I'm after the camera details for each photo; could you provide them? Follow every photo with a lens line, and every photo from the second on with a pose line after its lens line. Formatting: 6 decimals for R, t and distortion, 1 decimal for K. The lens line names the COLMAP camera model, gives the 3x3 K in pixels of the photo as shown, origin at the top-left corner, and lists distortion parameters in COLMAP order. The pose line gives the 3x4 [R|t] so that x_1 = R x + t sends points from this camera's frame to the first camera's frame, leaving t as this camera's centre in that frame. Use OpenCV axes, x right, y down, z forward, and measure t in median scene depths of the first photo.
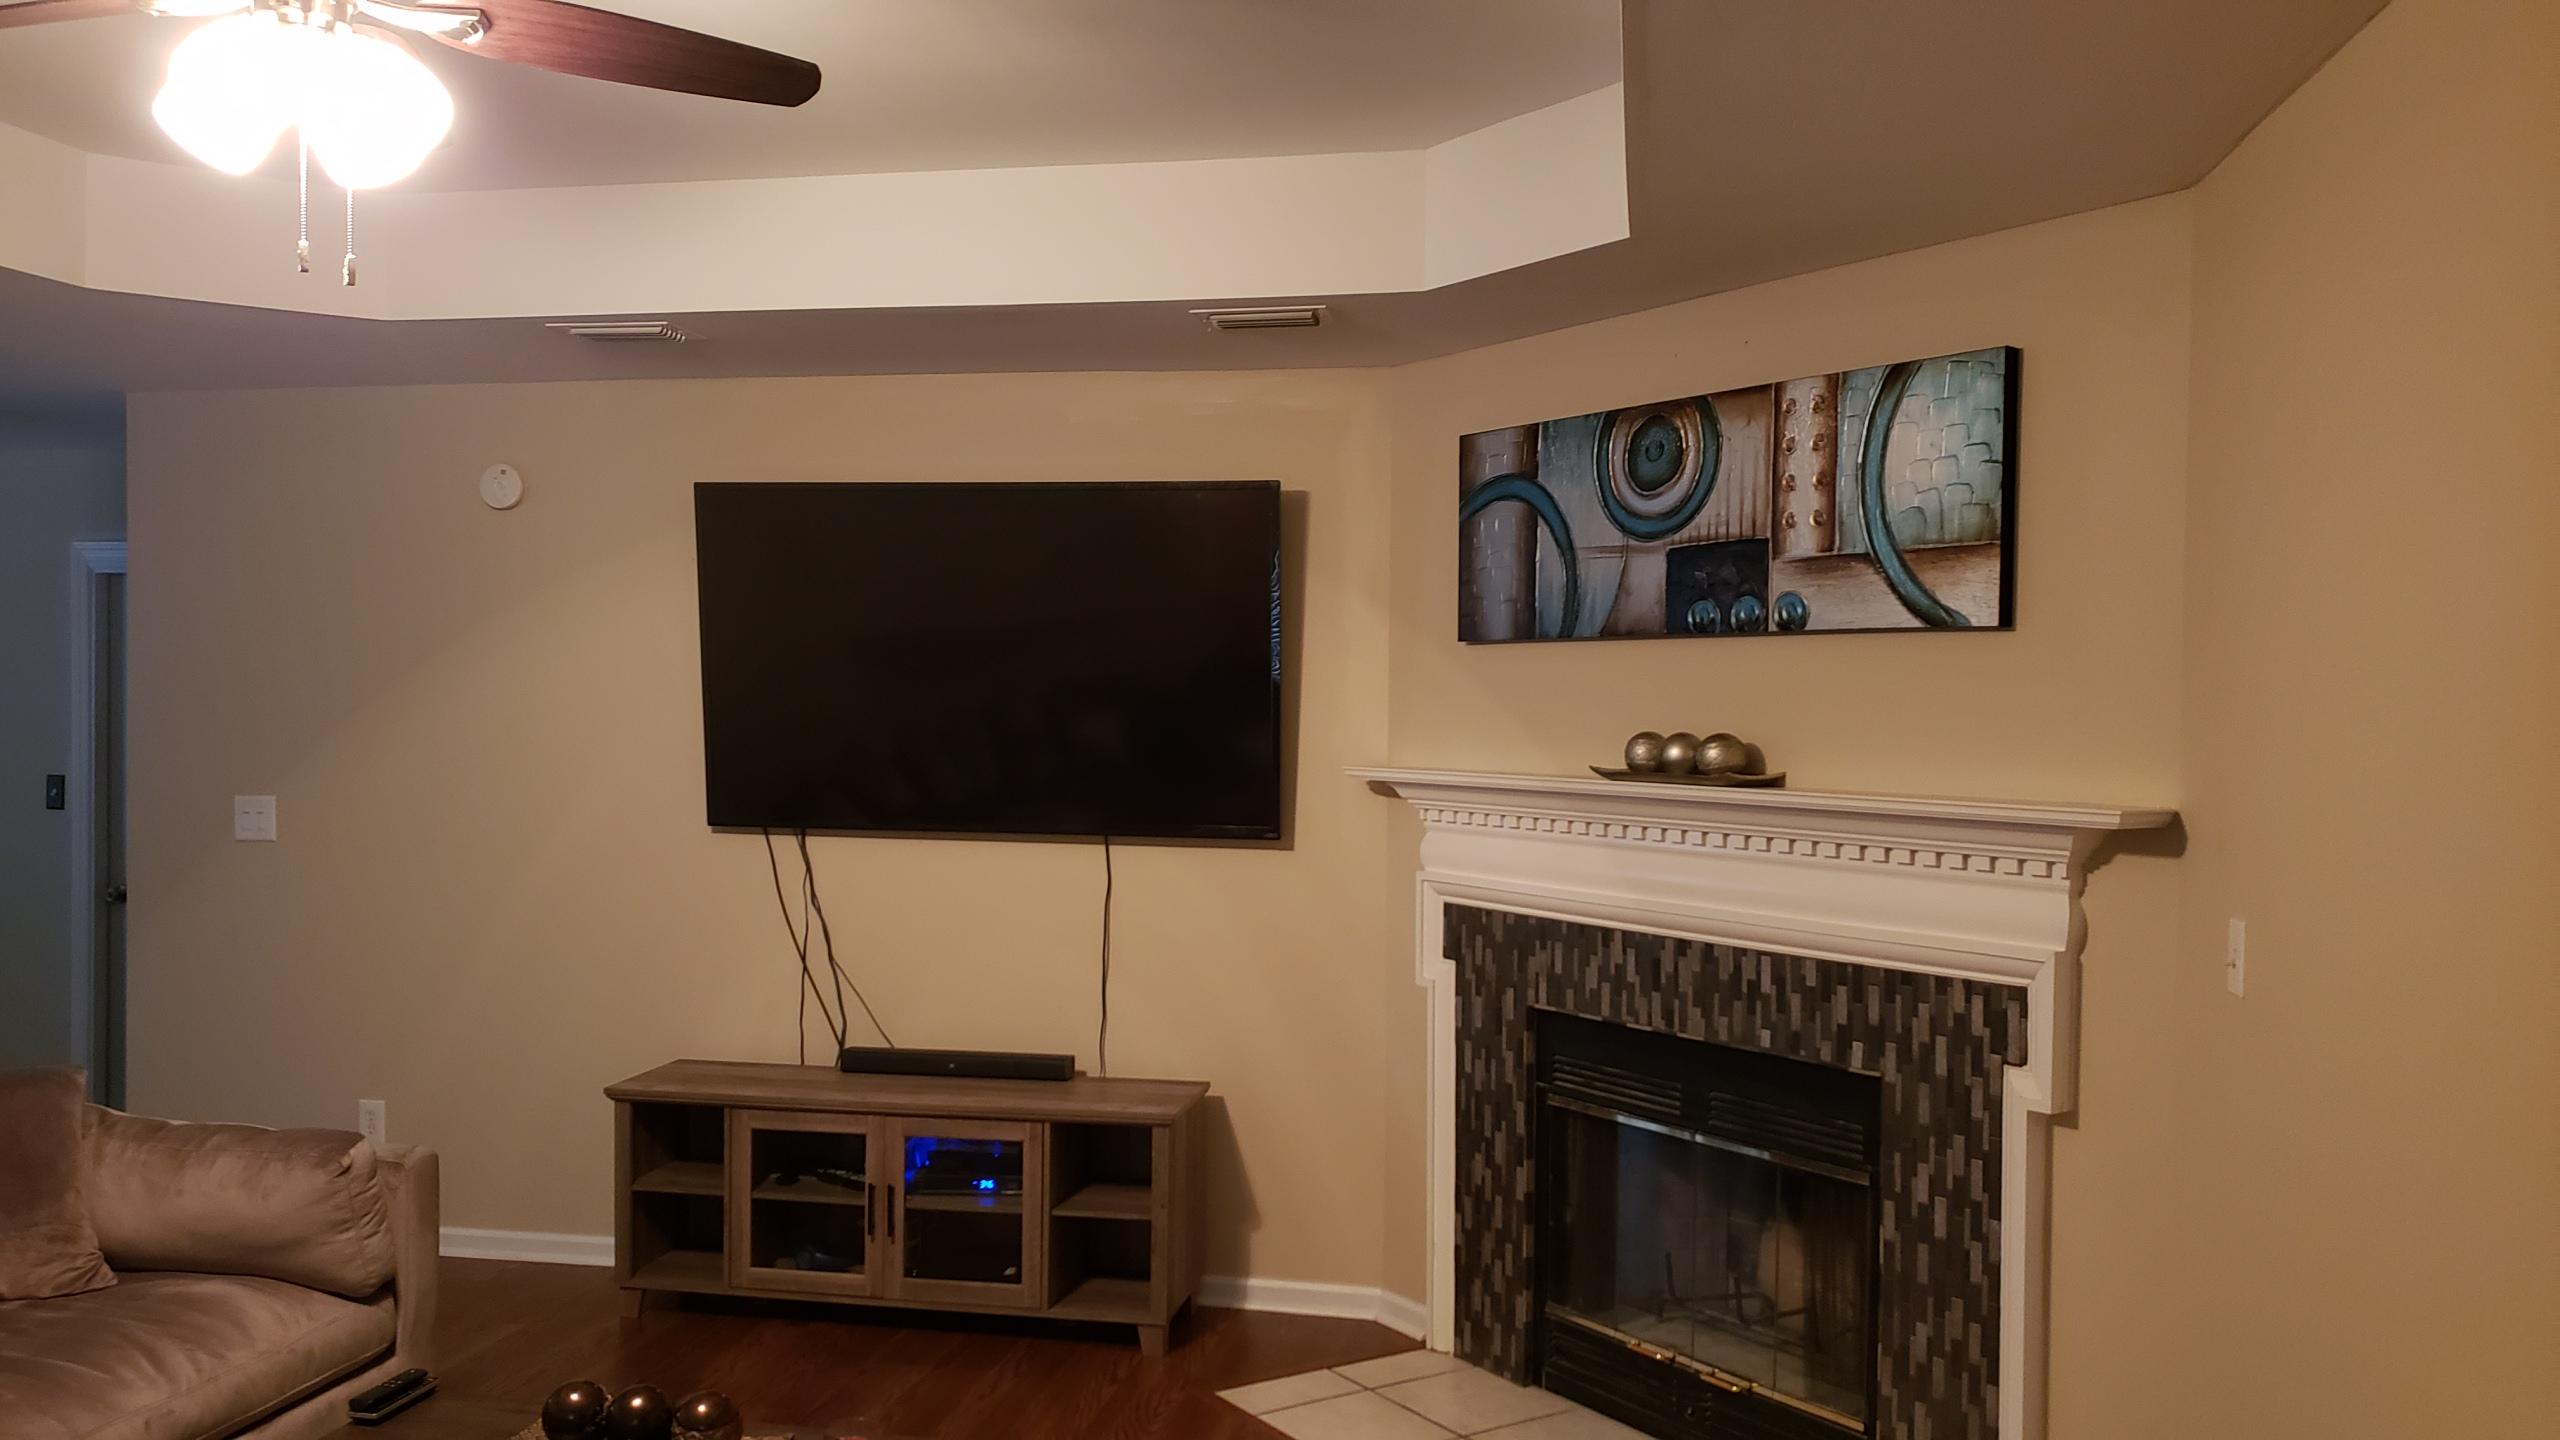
lens RADIAL K [[1972.7, 0, 1280.0], [0, 1972.7, 720.0], [0, 0, 1]] dist [0.161085, -0.259663]
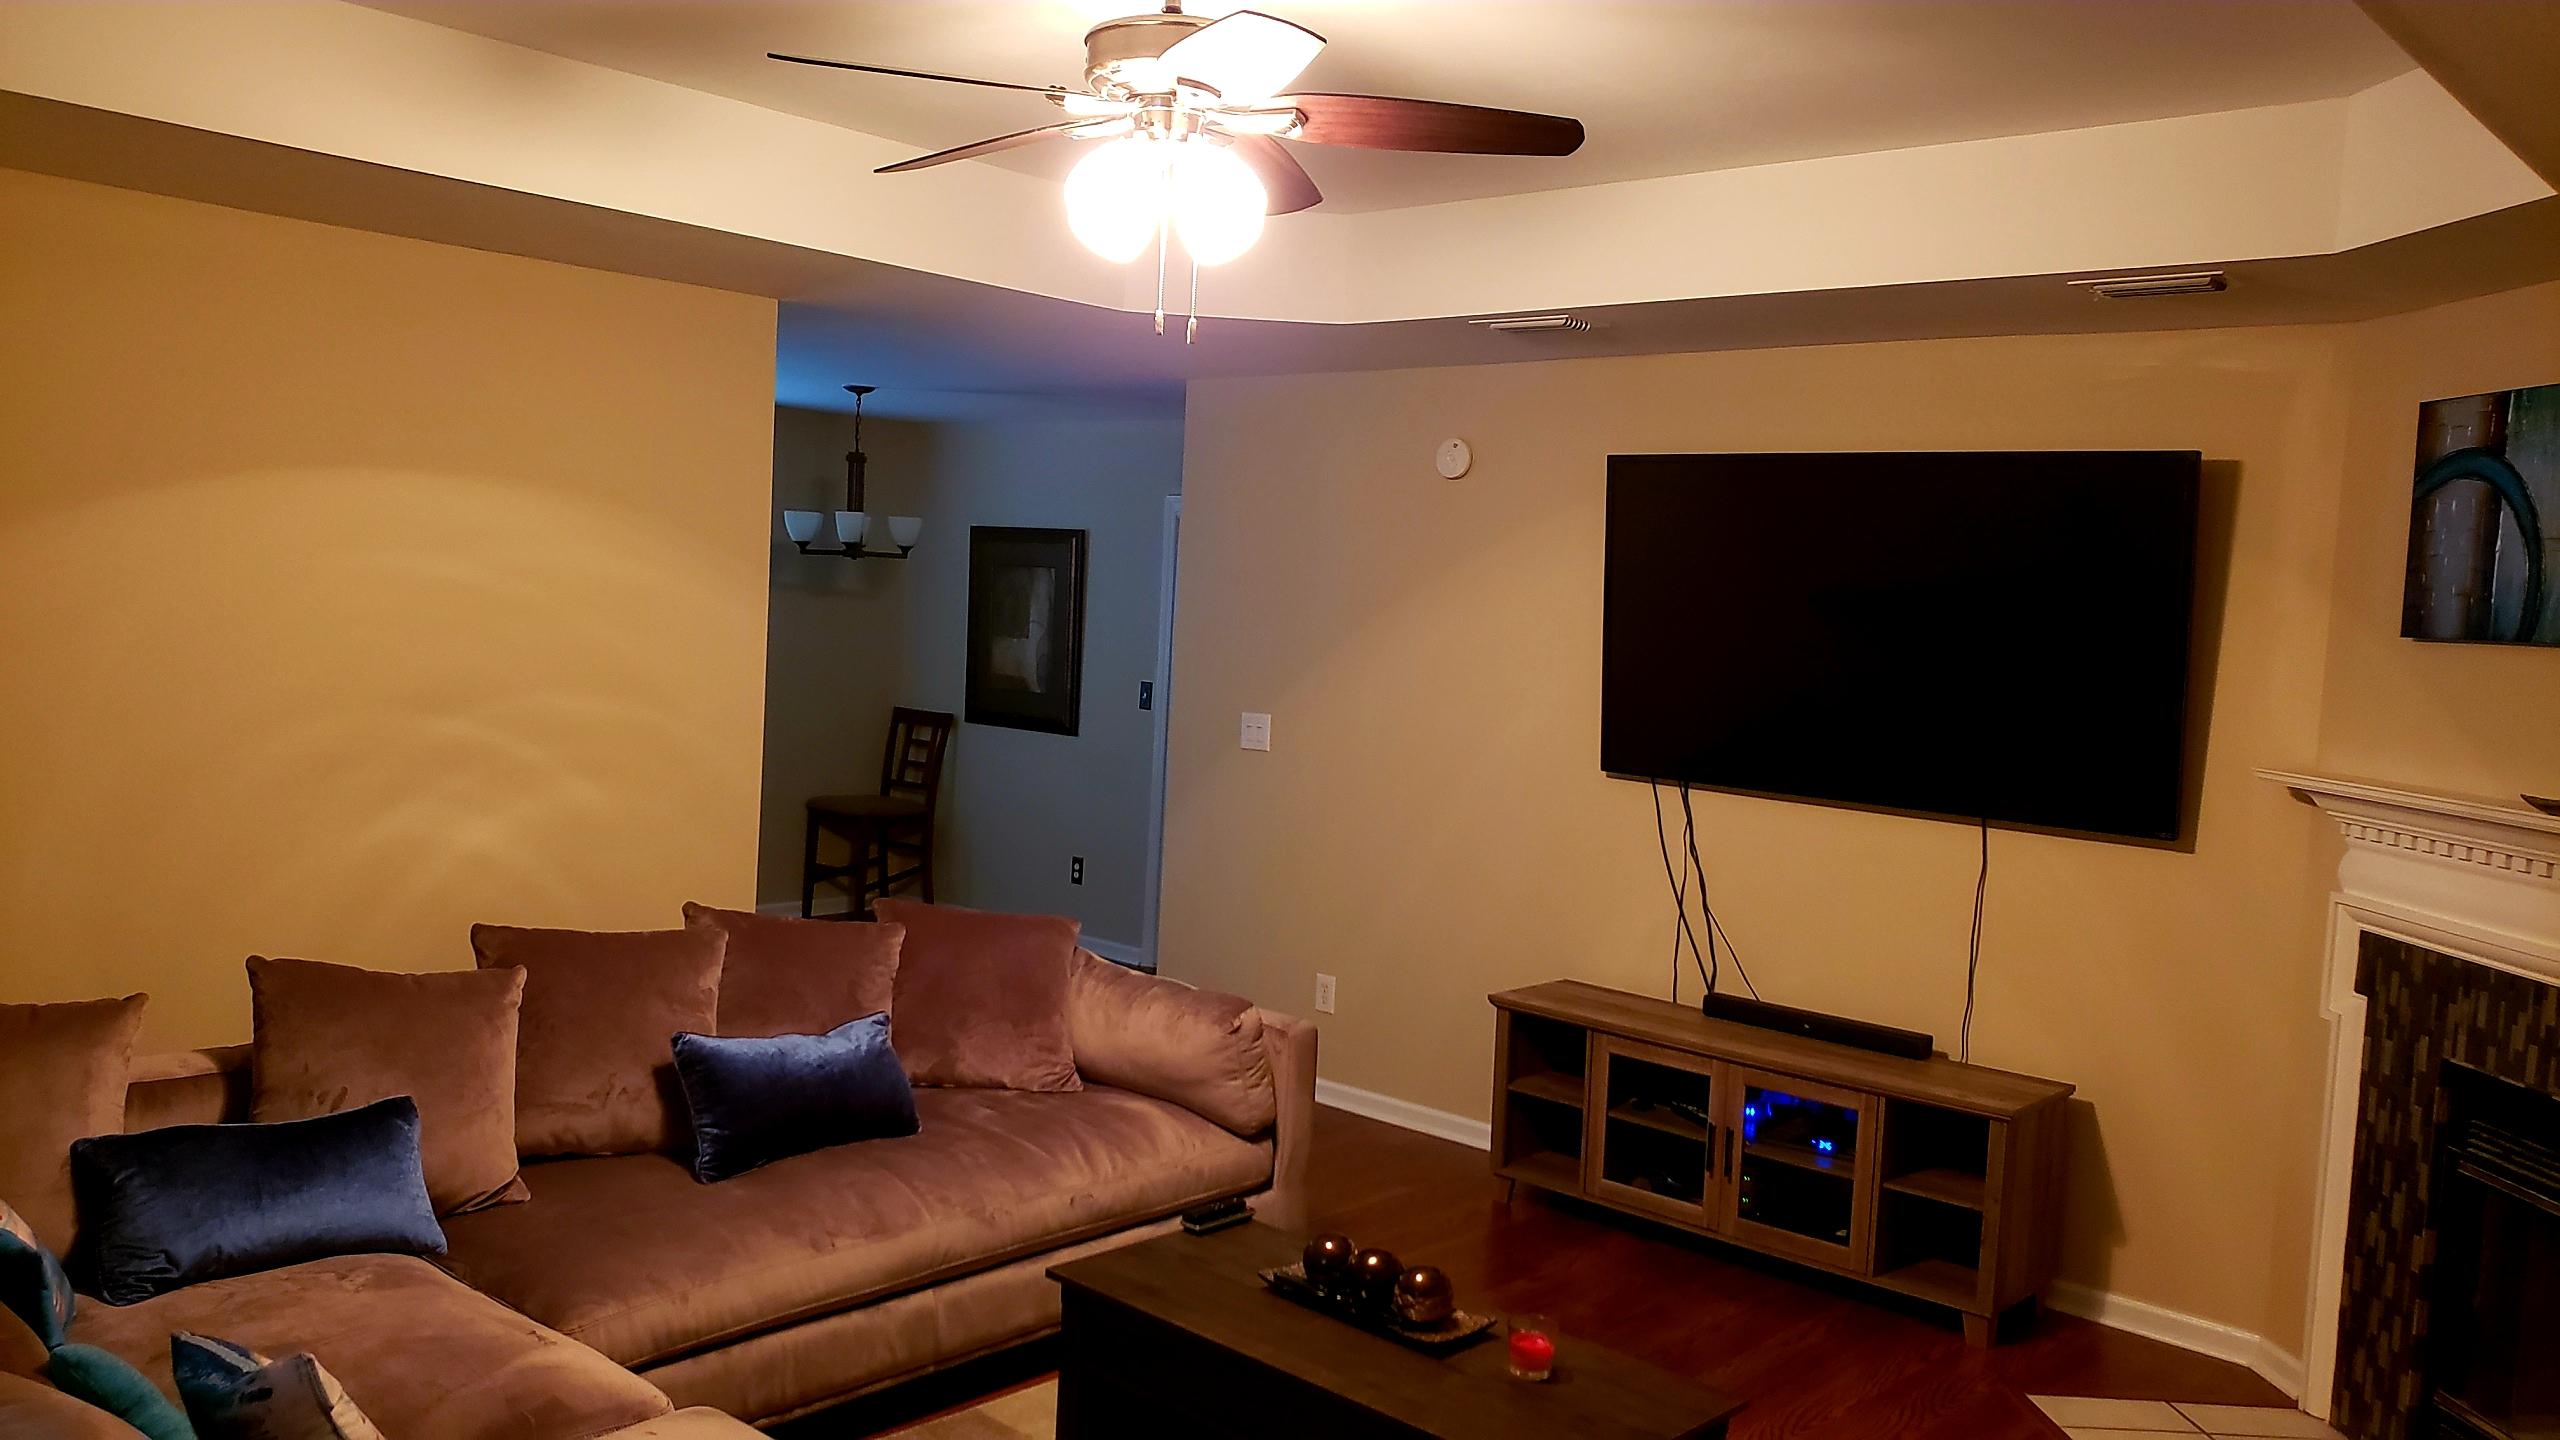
lens RADIAL K [[2002.6, 0, 1219.4], [0, 2002.6, 709.5], [0, 0, 1]] dist [-0.005373, -0.008828]
pose [[0.847357, 0.069314, -0.526481, 0.122120], [-0.053138, 0.997536, 0.045807, -0.021673], [0.528358, -0.010839, 0.848952, -0.032835]]
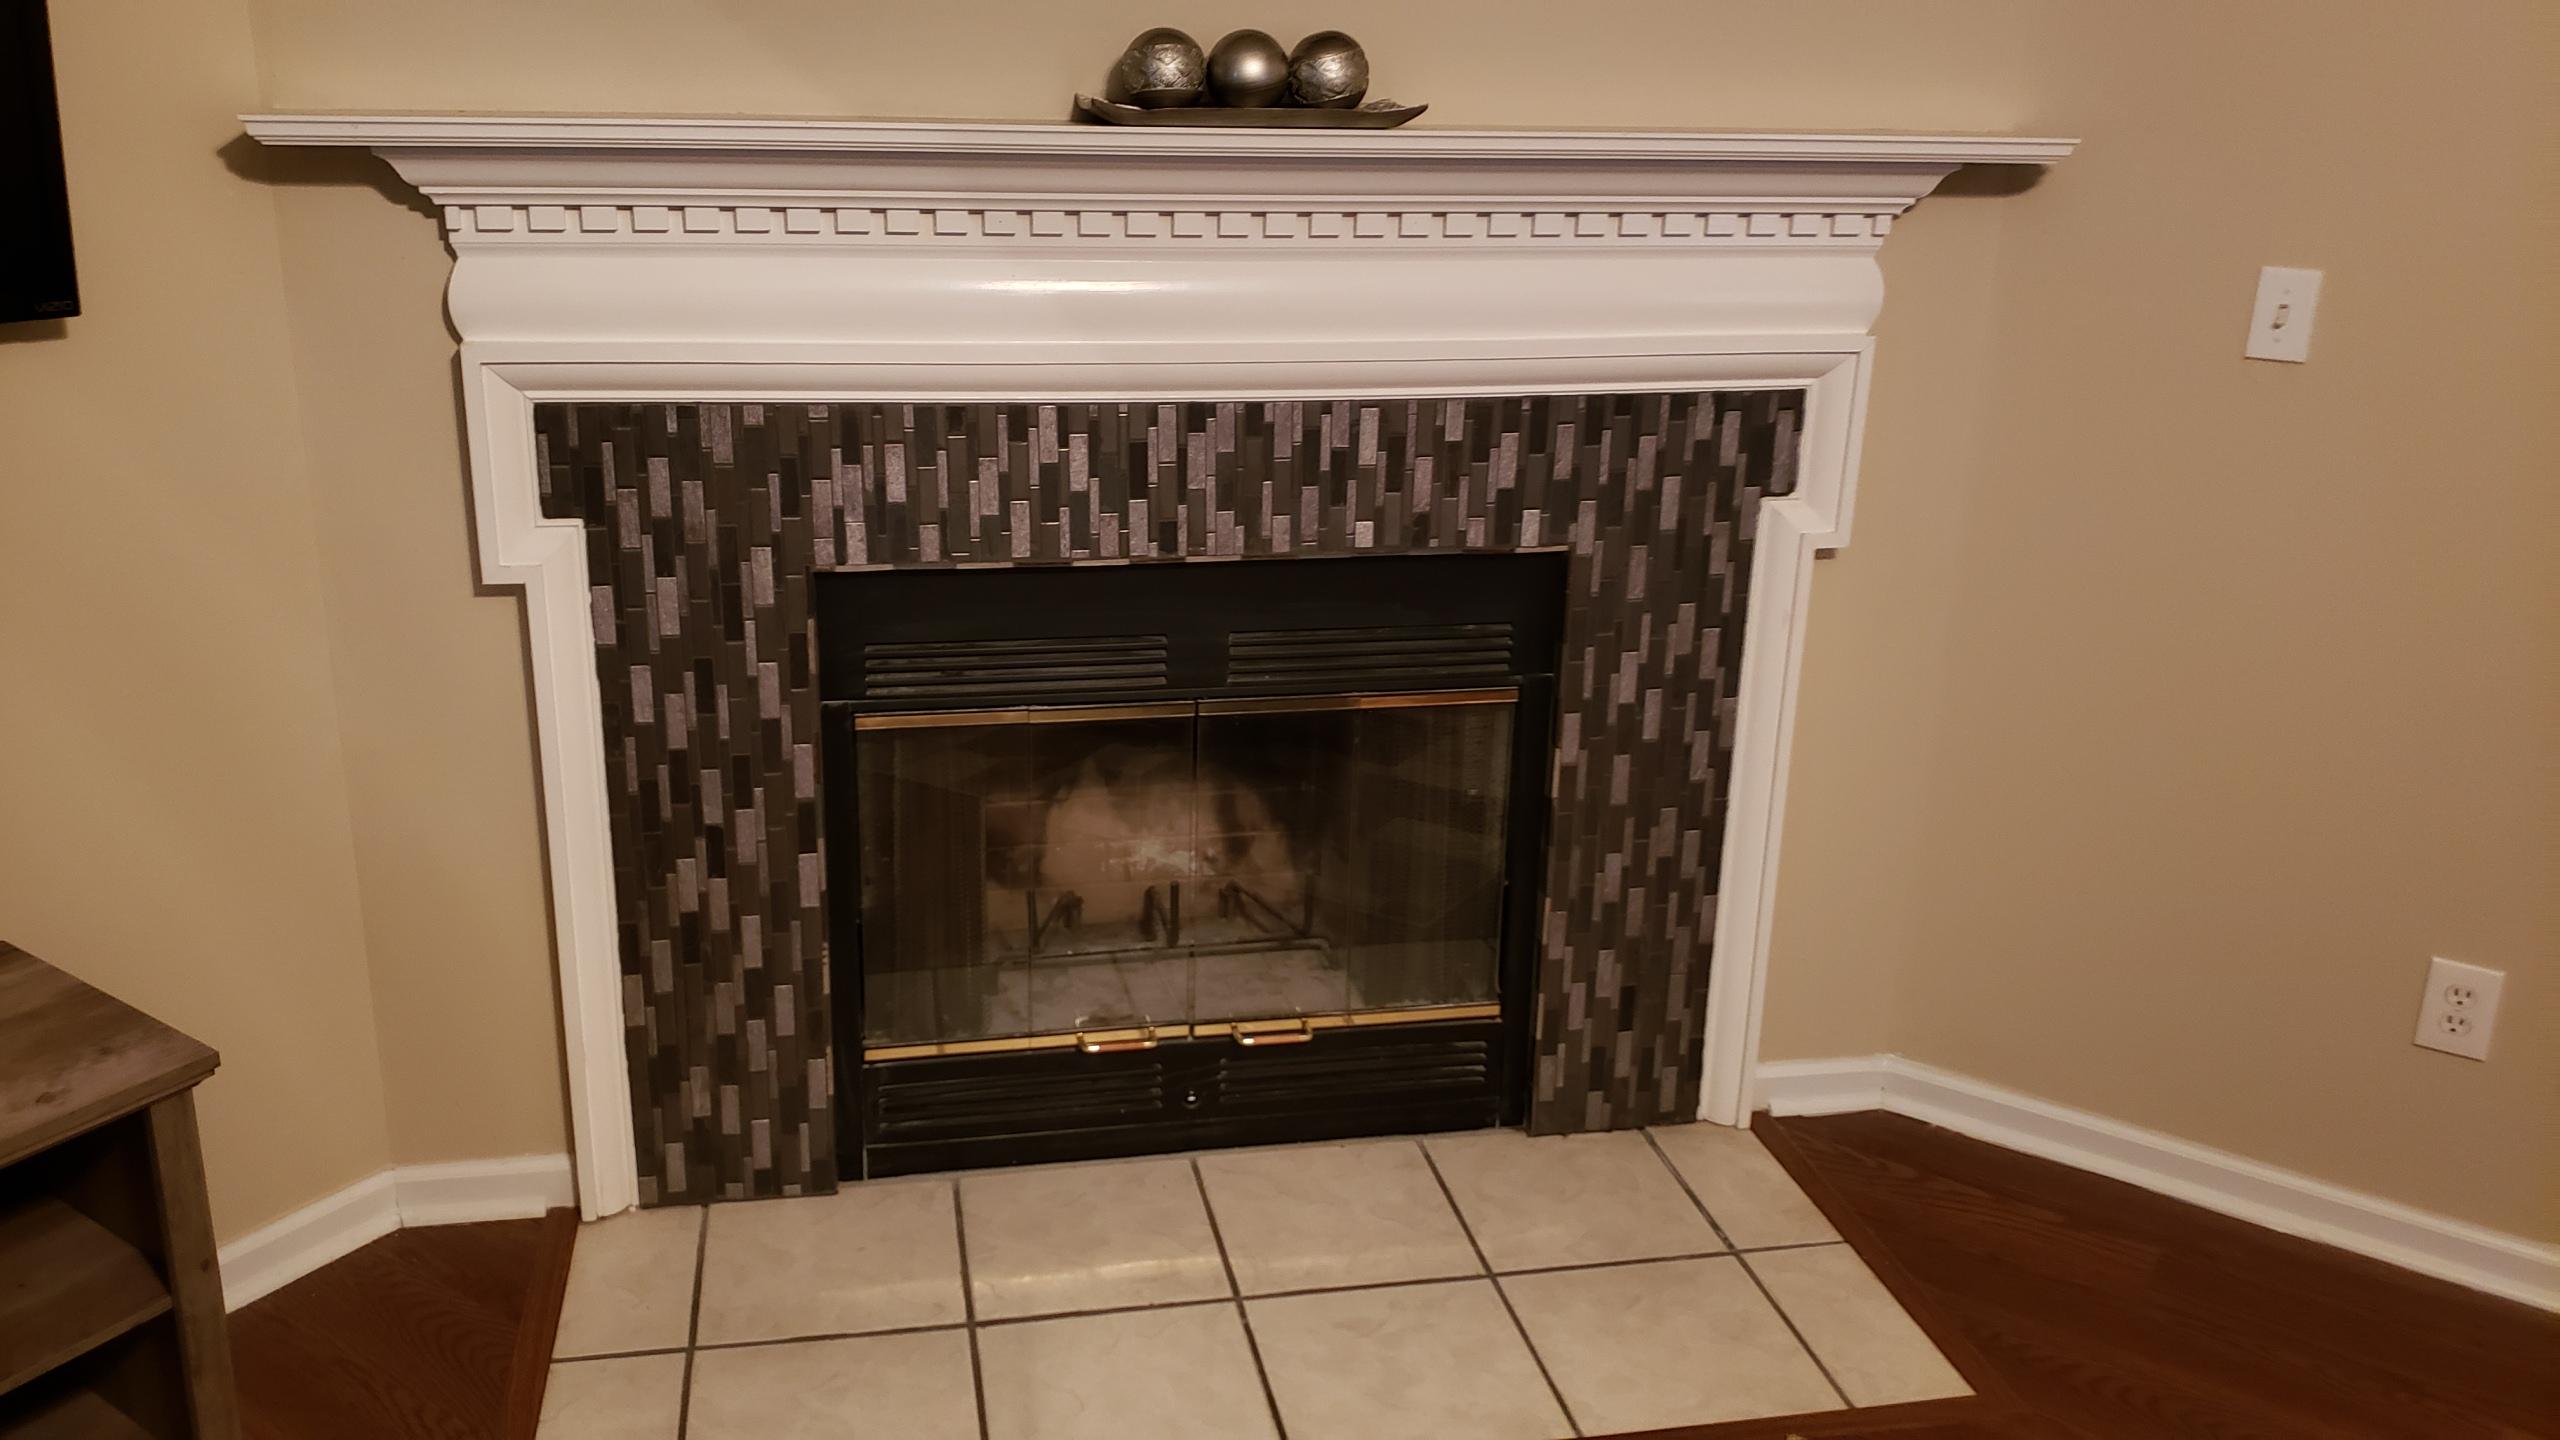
lens RADIAL K [[2120.2, 0, 1280.0], [0, 2120.2, 720.0], [0, 0, 1]] dist [0.172128, -0.564897]
pose [[0.410354, -0.287843, 0.865307, -0.339386], [-0.005479, 0.948083, 0.317976, -0.002119], [-0.911910, -0.135224, 0.387473, 0.666552]]
